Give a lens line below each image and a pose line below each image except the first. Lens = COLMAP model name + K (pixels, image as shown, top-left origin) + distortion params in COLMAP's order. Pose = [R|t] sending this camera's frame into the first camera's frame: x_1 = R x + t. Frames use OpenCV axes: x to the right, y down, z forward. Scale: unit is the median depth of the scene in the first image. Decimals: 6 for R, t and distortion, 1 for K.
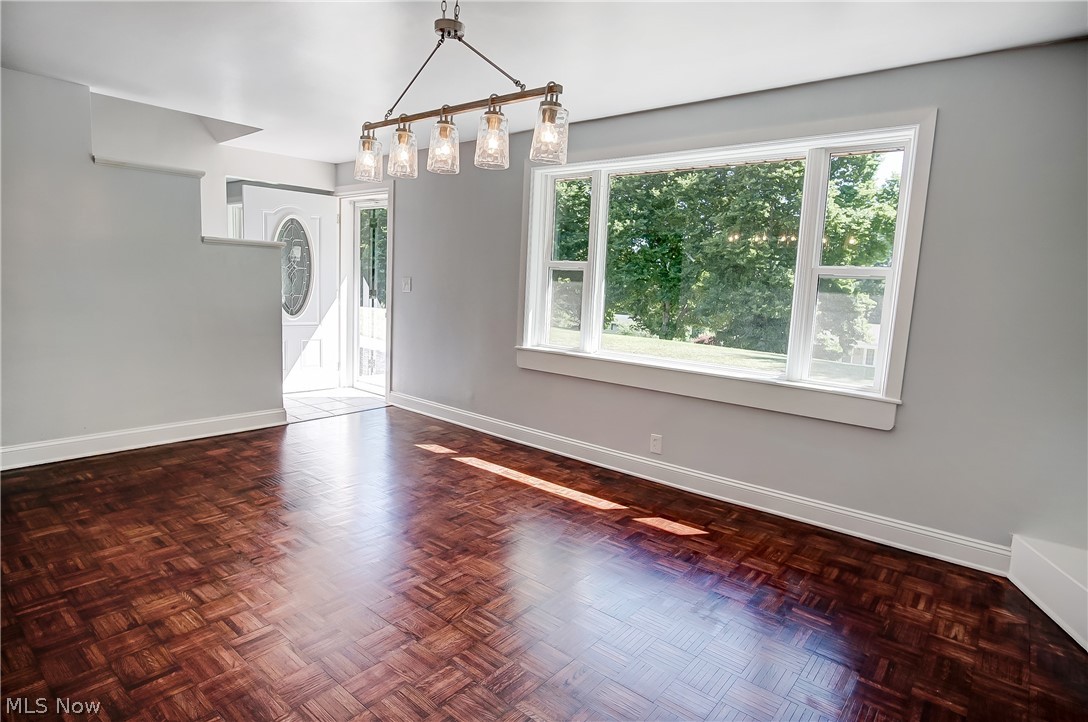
lens RADIAL K [[586.3, 0, 542.0], [0, 586.3, 355.6], [0, 0, 1]] dist [-0.025578, 0.004131]
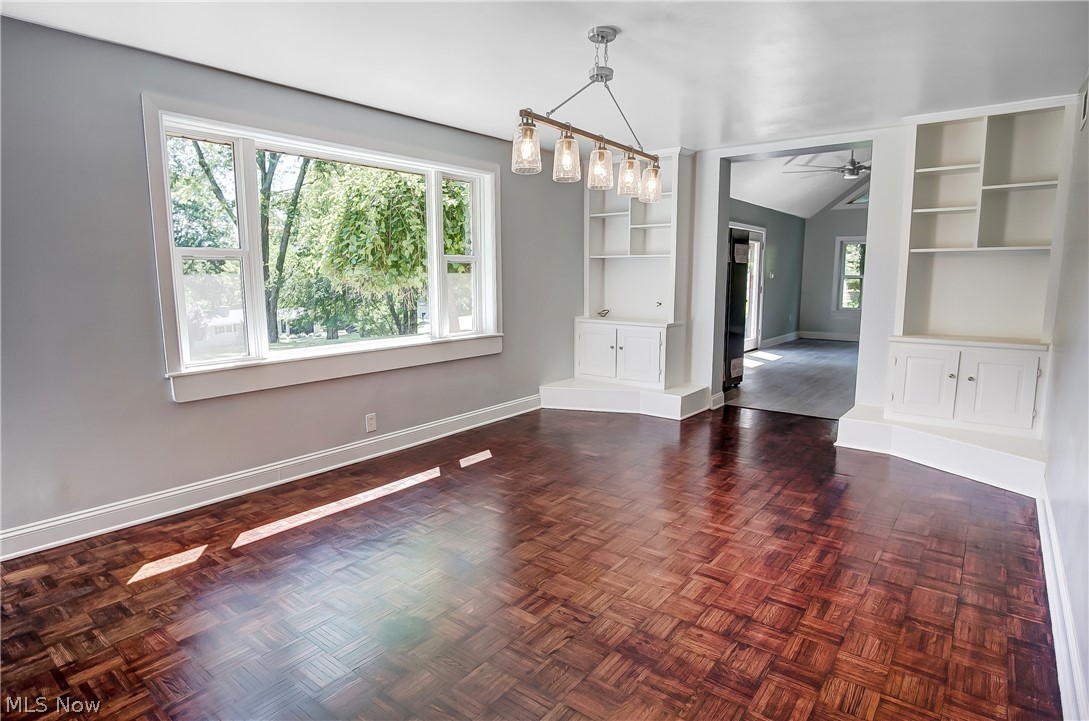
lens RADIAL K [[579.3, 0, 544.6], [0, 579.3, 360.8], [0, 0, 1]] dist [-0.029129, 0.004220]
pose [[-0.026864, -0.191049, 0.981213, -0.920131], [0.127147, 0.972942, 0.192920, -0.135791], [-0.991520, 0.129941, -0.001846, 0.749553]]
